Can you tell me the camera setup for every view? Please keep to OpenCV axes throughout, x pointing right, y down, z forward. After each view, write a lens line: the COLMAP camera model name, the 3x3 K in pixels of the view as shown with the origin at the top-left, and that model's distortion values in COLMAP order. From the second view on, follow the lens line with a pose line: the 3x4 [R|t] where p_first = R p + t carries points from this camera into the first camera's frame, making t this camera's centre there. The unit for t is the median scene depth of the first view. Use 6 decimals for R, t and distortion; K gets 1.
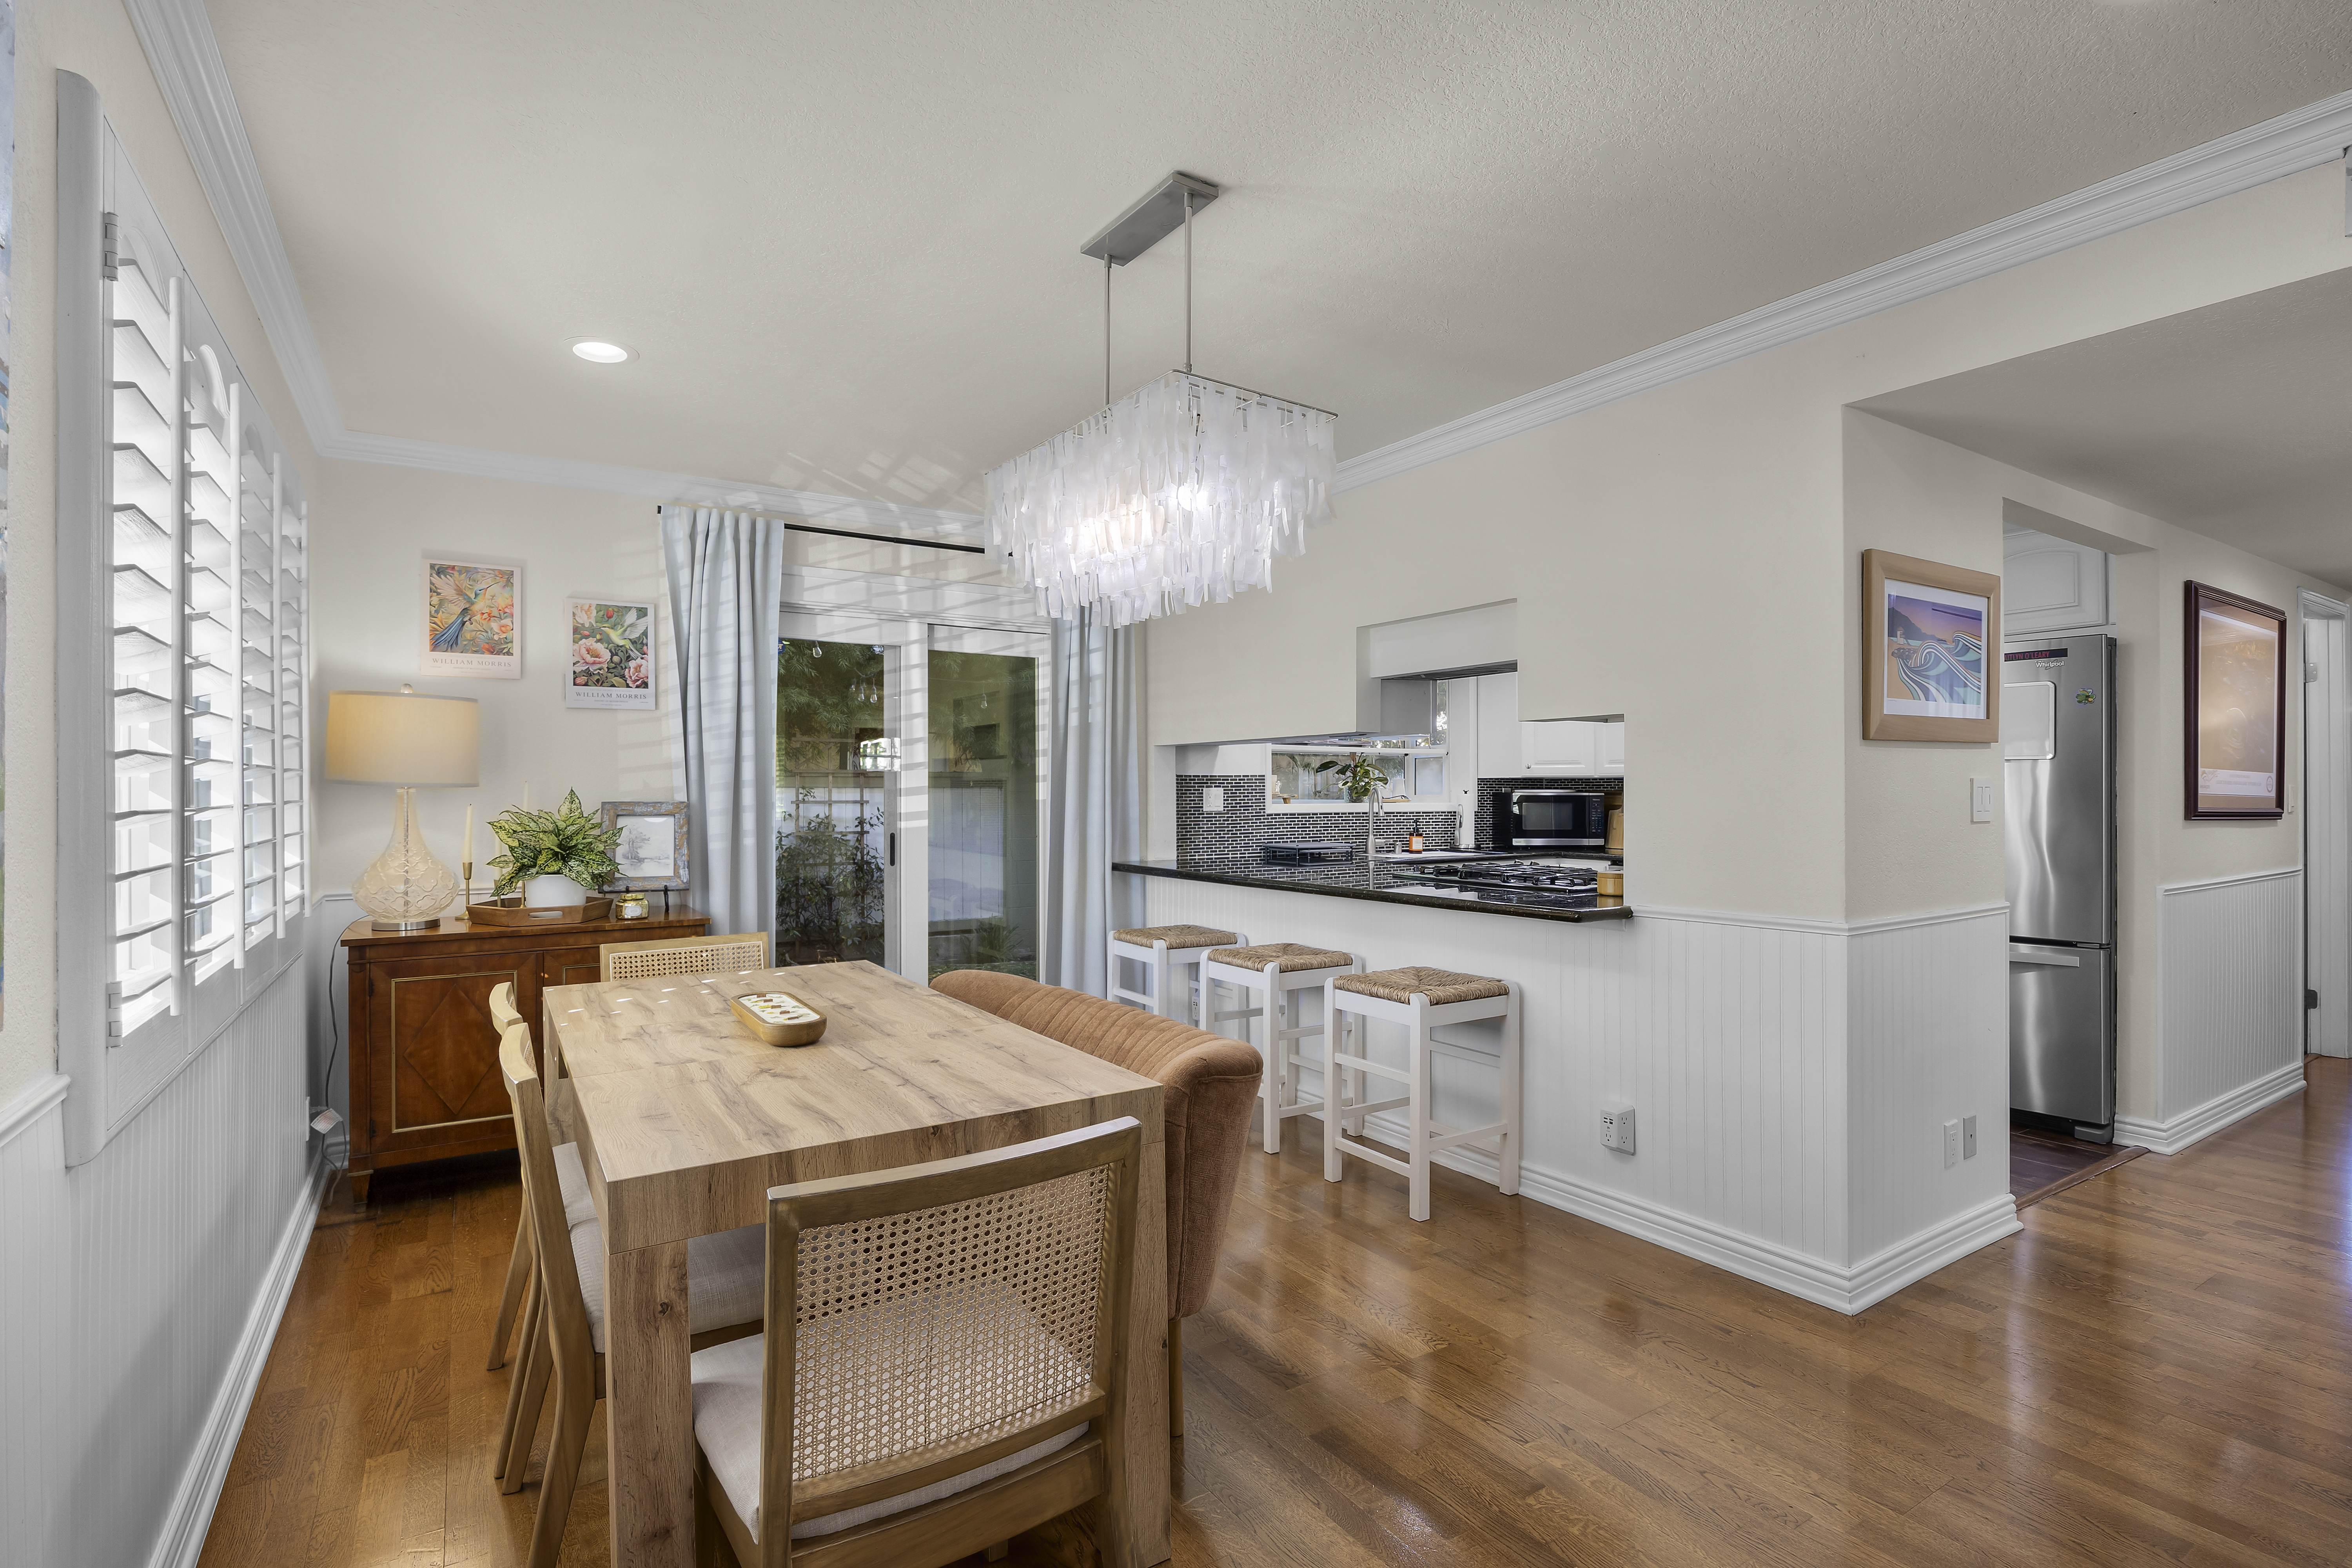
lens RADIAL K [[1121.3, 0, 1176.0], [0, 1121.3, 784.0], [0, 0, 1]] dist [-0.002799, -0.000191]
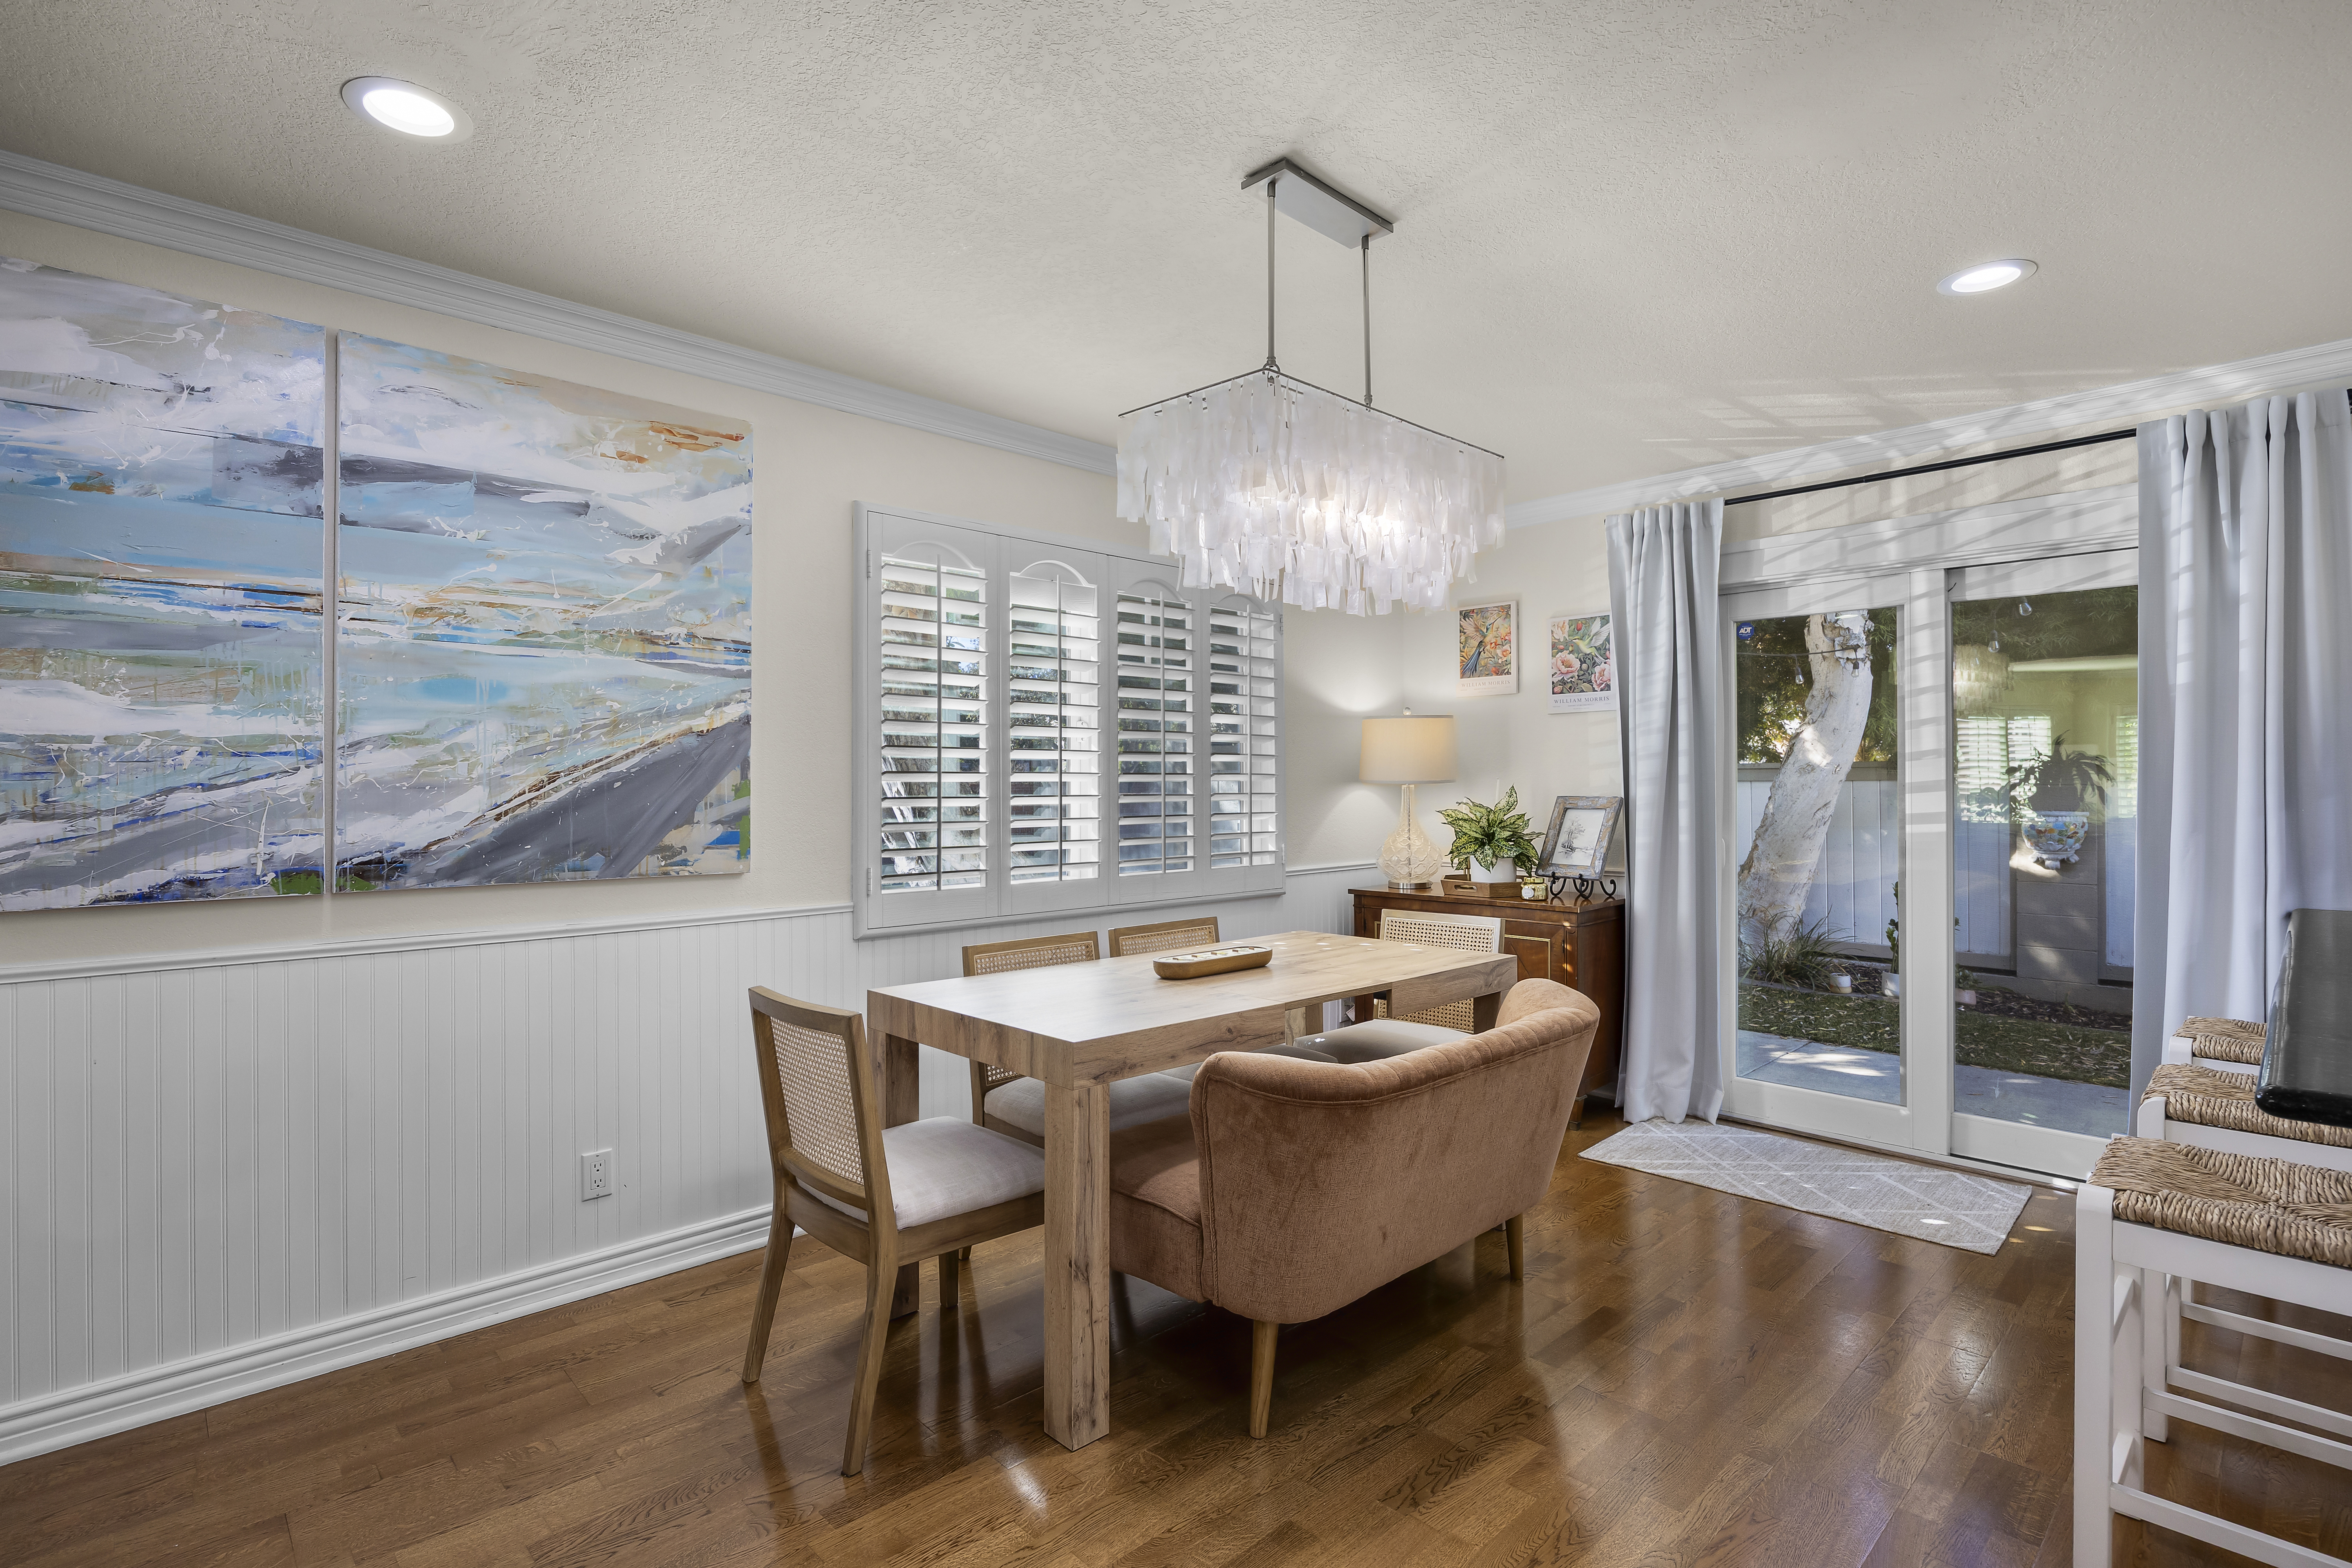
lens RADIAL K [[1121.3, 0, 1176.0], [0, 1121.3, 784.0], [0, 0, 1]] dist [-0.002799, -0.000191]
pose [[0.200423, 0.001844, -0.979708, 0.494091], [0.008802, 0.999954, 0.003683, -0.003511], [0.979670, -0.009362, 0.200397, 0.378817]]
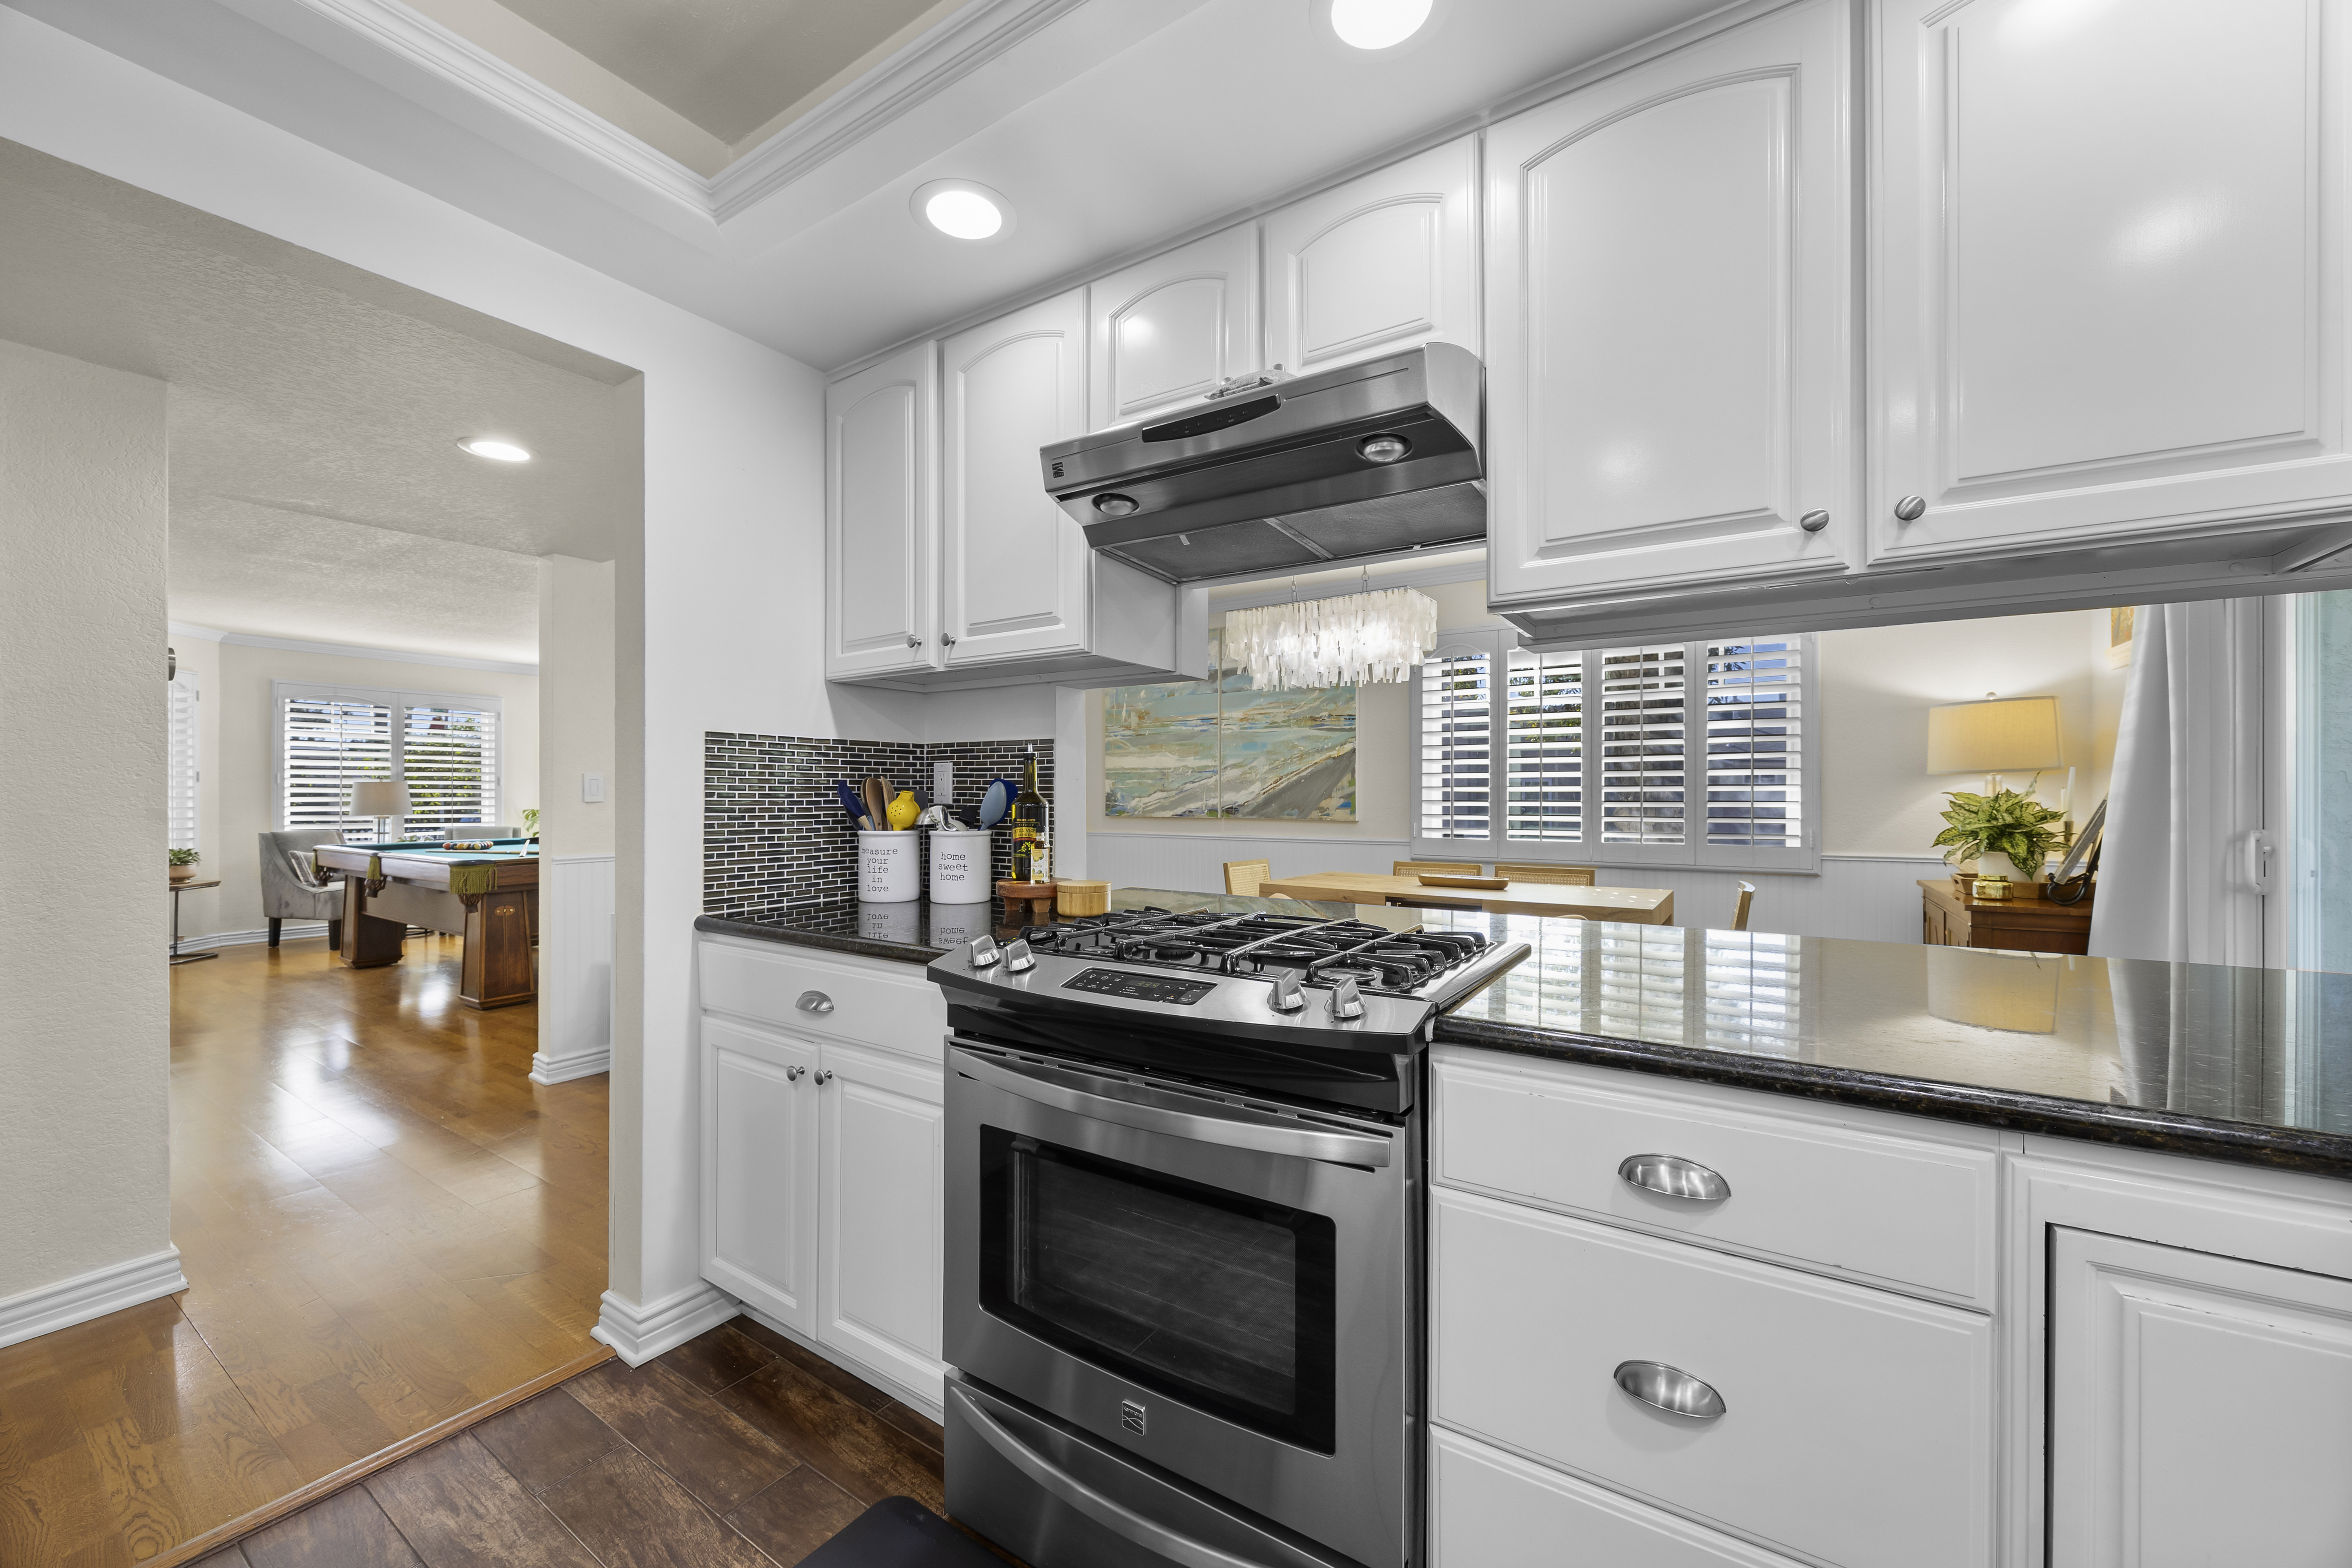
lens RADIAL K [[899.0, 0, 1178.8], [0, 899.0, 790.5], [0, 0, 1]] dist [0.000883, -0.000001]
pose [[-0.907125, 0.004646, -0.420836, 0.479853], [0.008239, 0.999943, -0.006720, 0.017618], [0.420781, -0.009563, -0.907112, 1.285822]]
